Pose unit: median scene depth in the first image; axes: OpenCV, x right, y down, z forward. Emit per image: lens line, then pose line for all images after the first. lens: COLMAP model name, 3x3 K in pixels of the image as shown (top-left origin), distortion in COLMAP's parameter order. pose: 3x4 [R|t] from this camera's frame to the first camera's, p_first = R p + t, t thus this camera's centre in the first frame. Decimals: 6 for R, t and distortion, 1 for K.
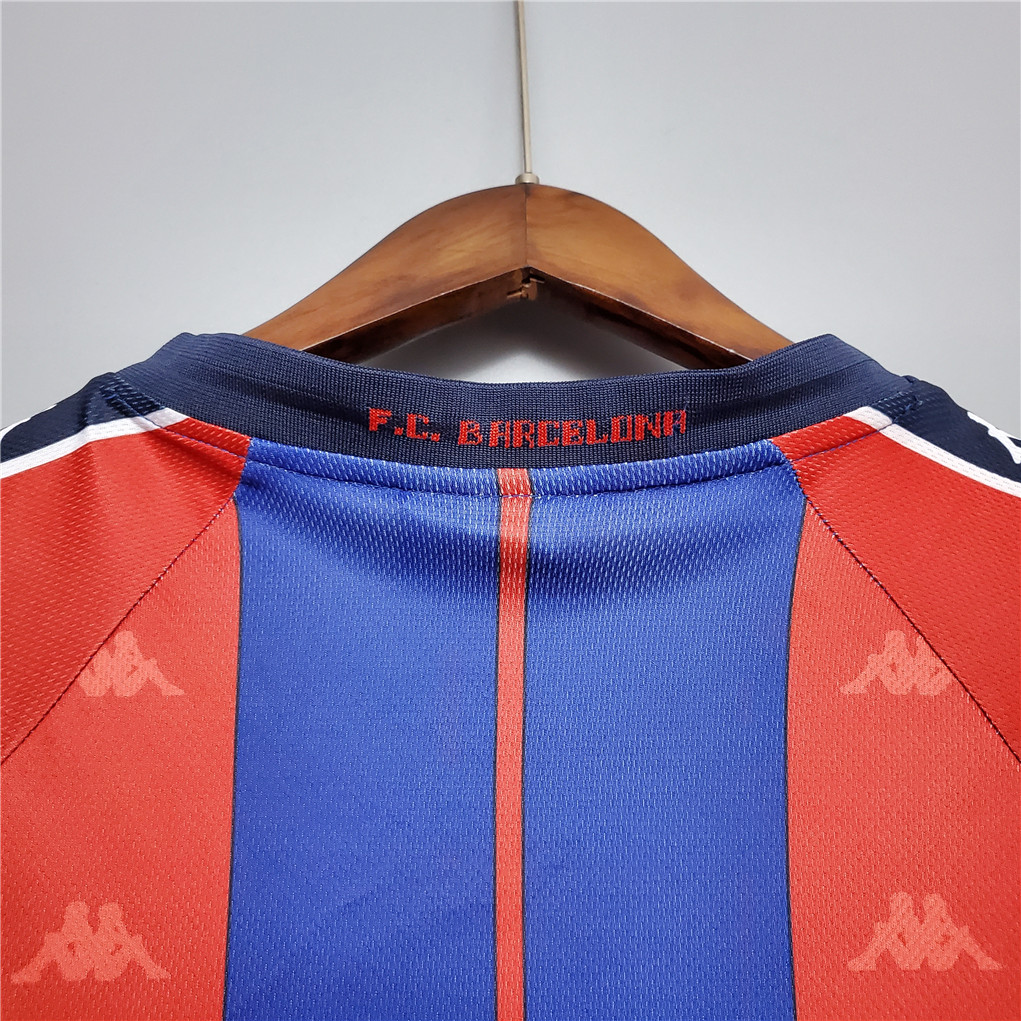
lens RADIAL K [[1079.1, 0, 510.5], [0, 1079.1, 510.5], [0, 0, 1]] dist [0.145081, -0.457744]
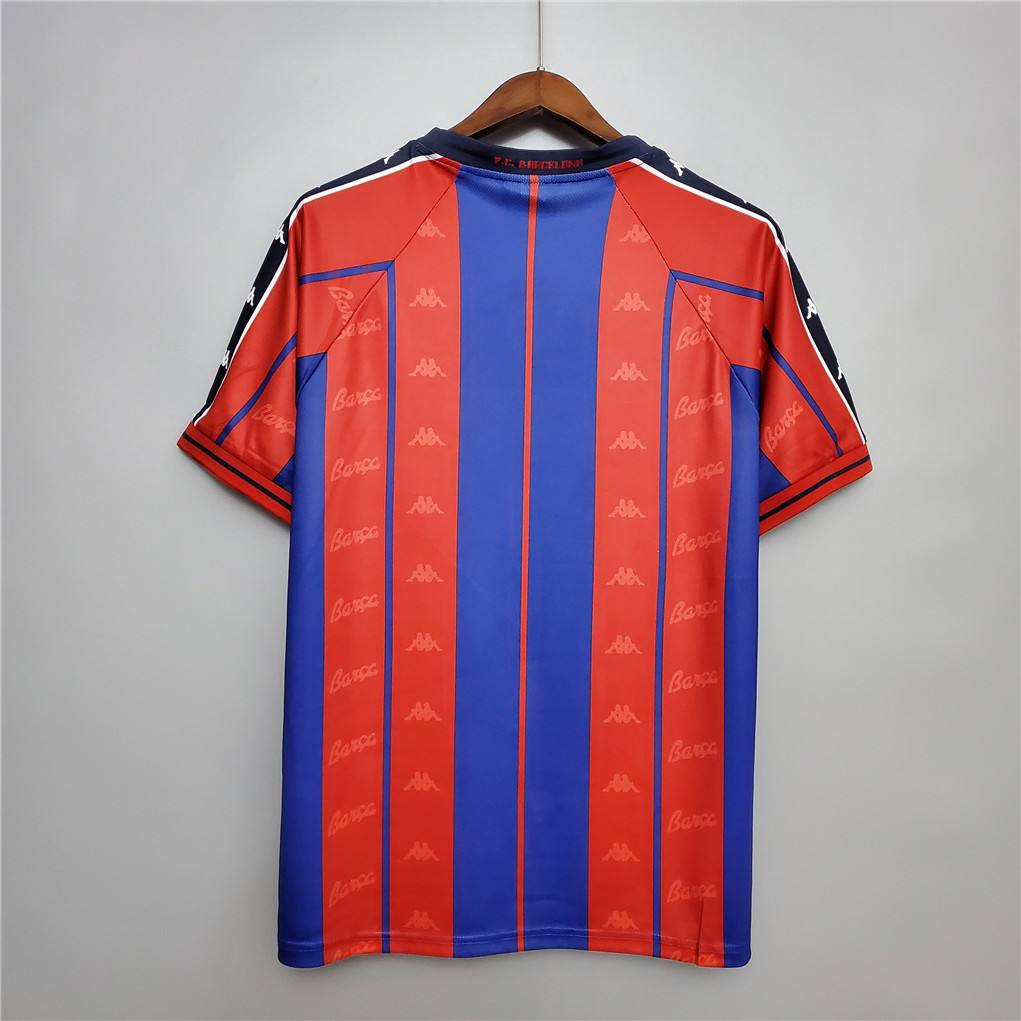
lens RADIAL K [[1079.1, 0, 510.5], [0, 1079.1, 510.5], [0, 0, 1]] dist [0.145081, -0.457744]
pose [[0.999669, 0.024993, 0.006131, -0.068981], [-0.025623, 0.944518, 0.327460, -0.167493], [0.002393, -0.327508, 0.944845, -2.744581]]
